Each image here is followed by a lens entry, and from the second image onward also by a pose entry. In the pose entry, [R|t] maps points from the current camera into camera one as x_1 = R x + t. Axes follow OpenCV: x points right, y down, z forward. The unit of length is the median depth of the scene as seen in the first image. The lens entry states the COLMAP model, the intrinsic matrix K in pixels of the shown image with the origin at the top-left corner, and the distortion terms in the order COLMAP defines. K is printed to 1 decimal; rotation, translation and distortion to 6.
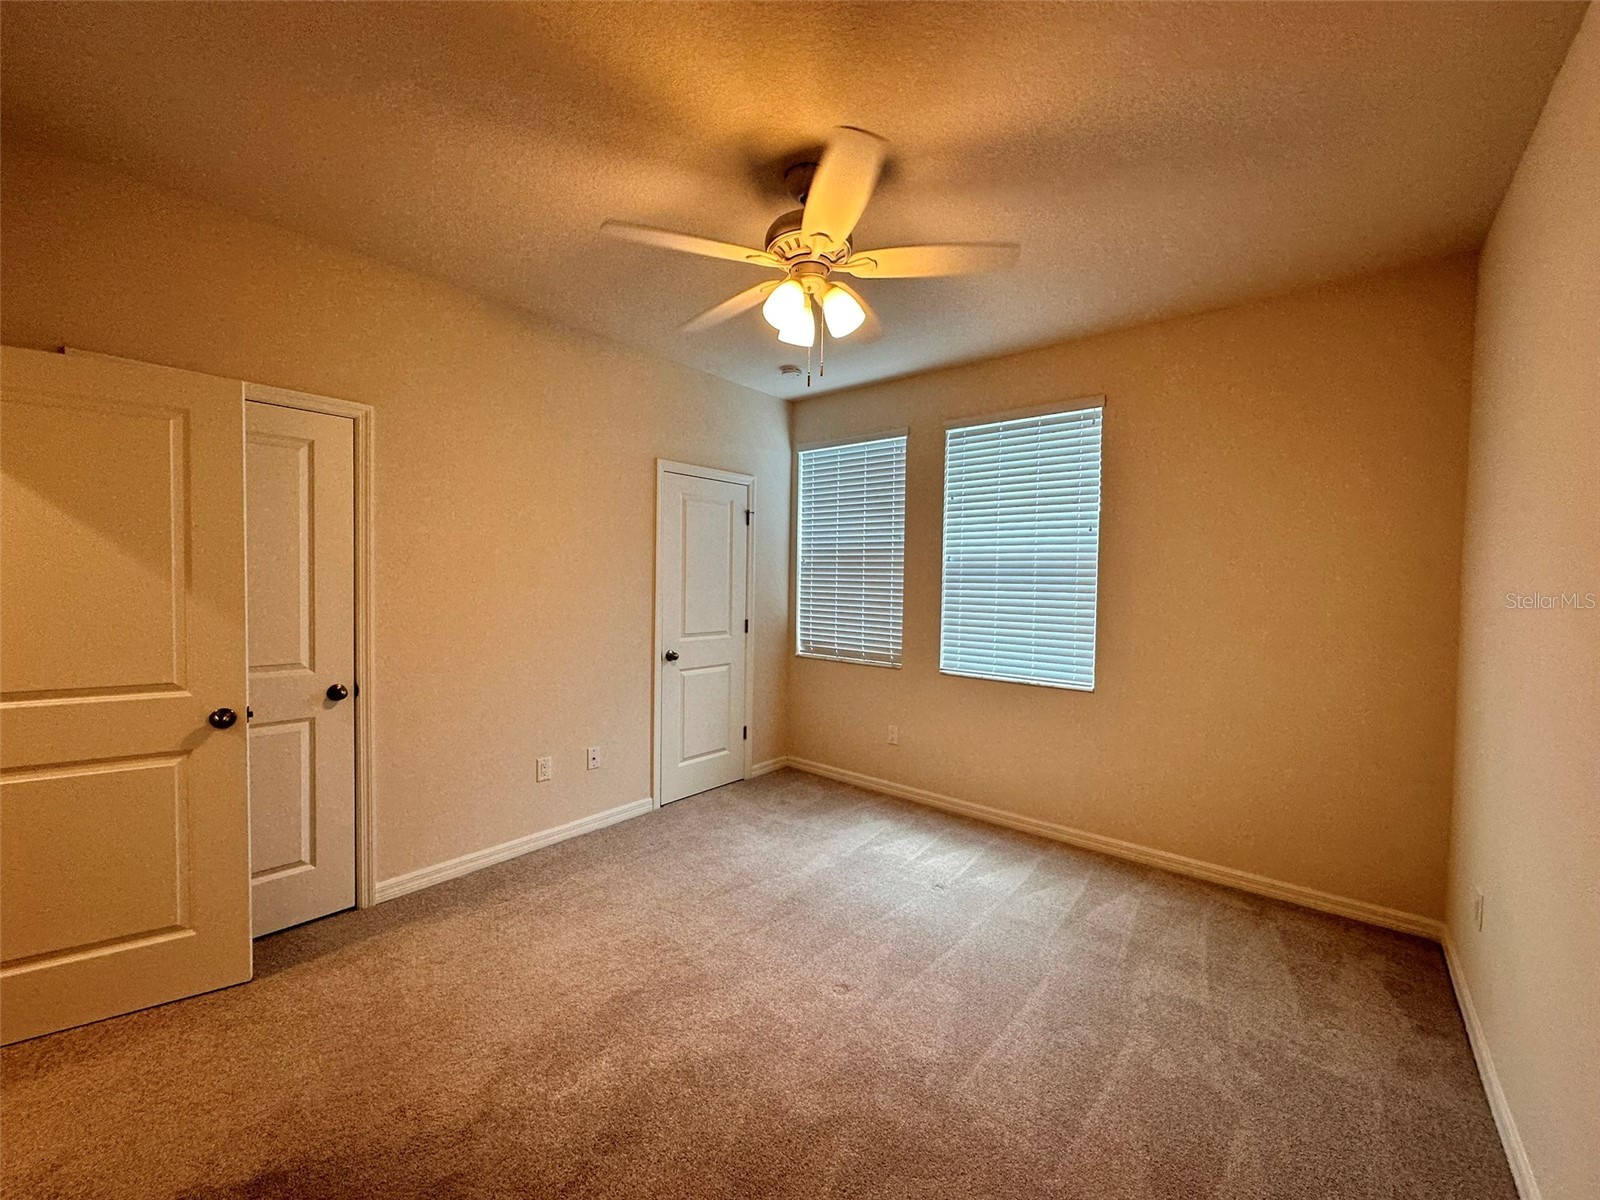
lens RADIAL K [[636.8, 0, 800.0], [0, 636.8, 600.0], [0, 0, 1]] dist [-0.003343, 0.000816]
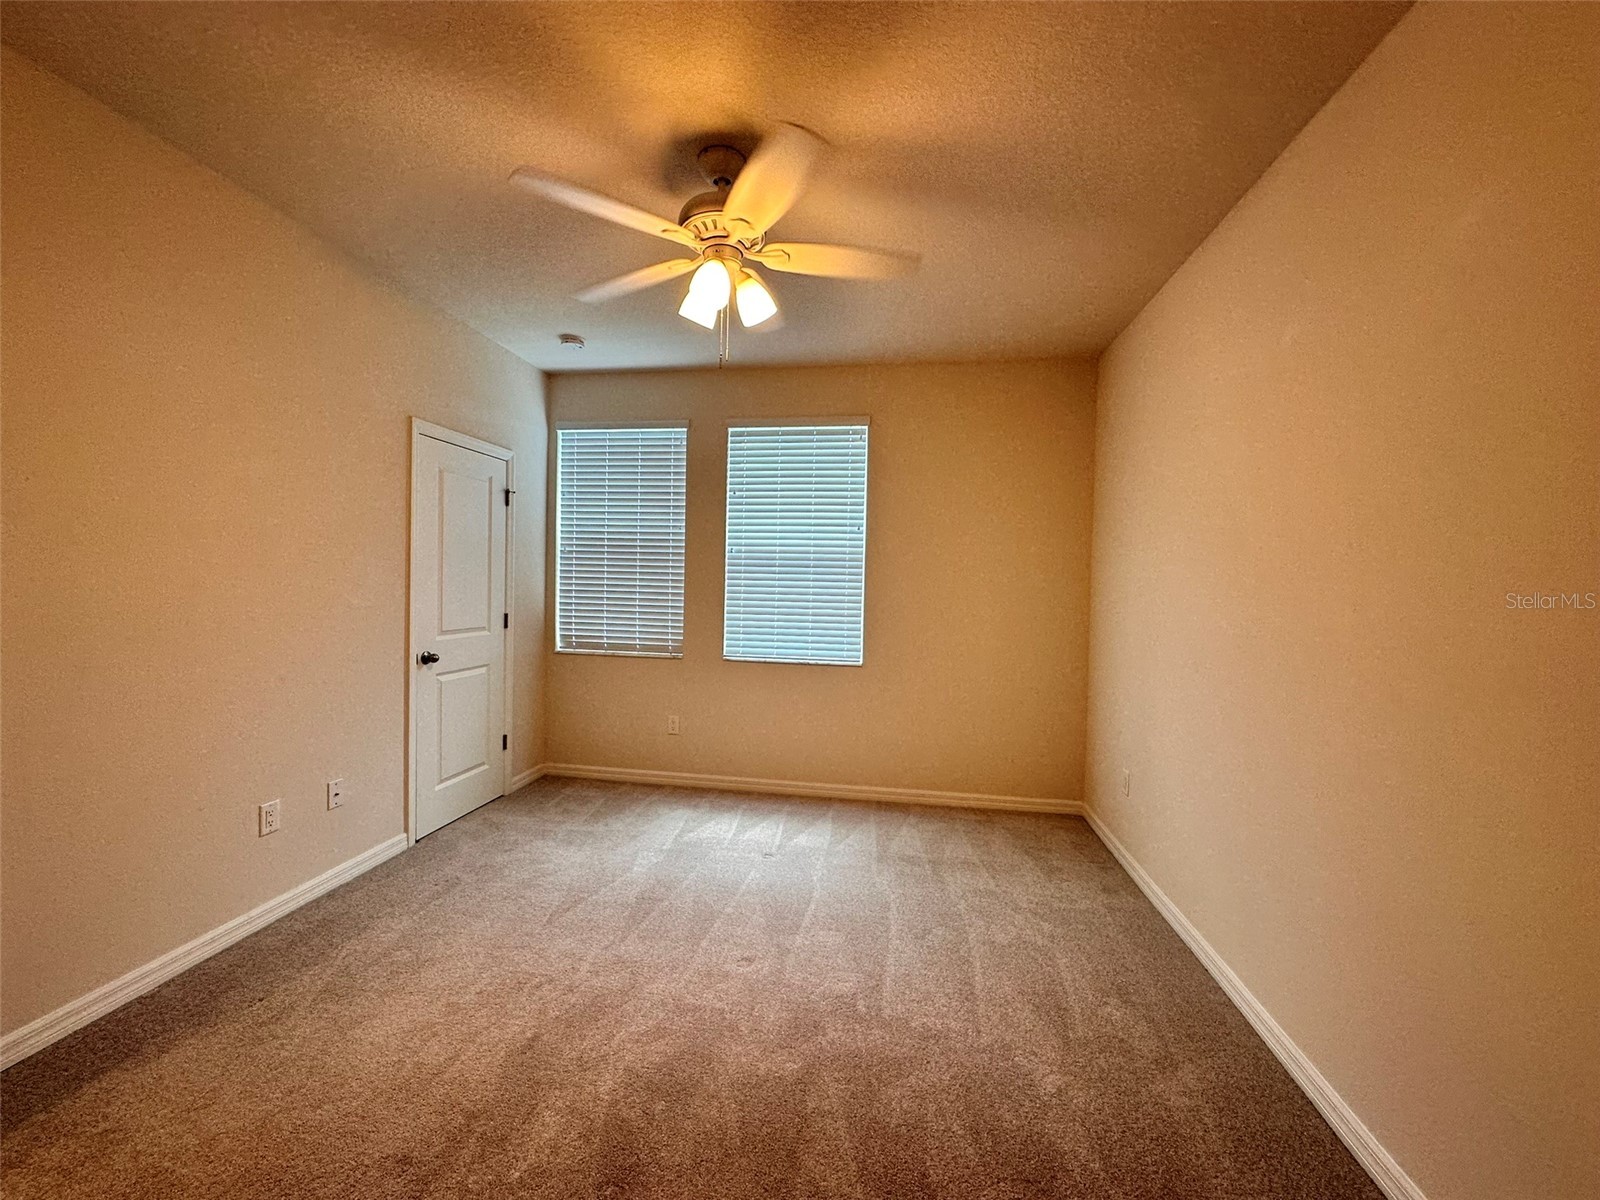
lens RADIAL K [[636.8, 0, 800.0], [0, 636.8, 600.0], [0, 0, 1]] dist [-0.003343, 0.000816]
pose [[0.854663, -0.010138, 0.519084, -0.215894], [0.008732, 0.999949, 0.005153, 0.012555], [-0.519109, 0.000129, 0.854708, 0.042684]]
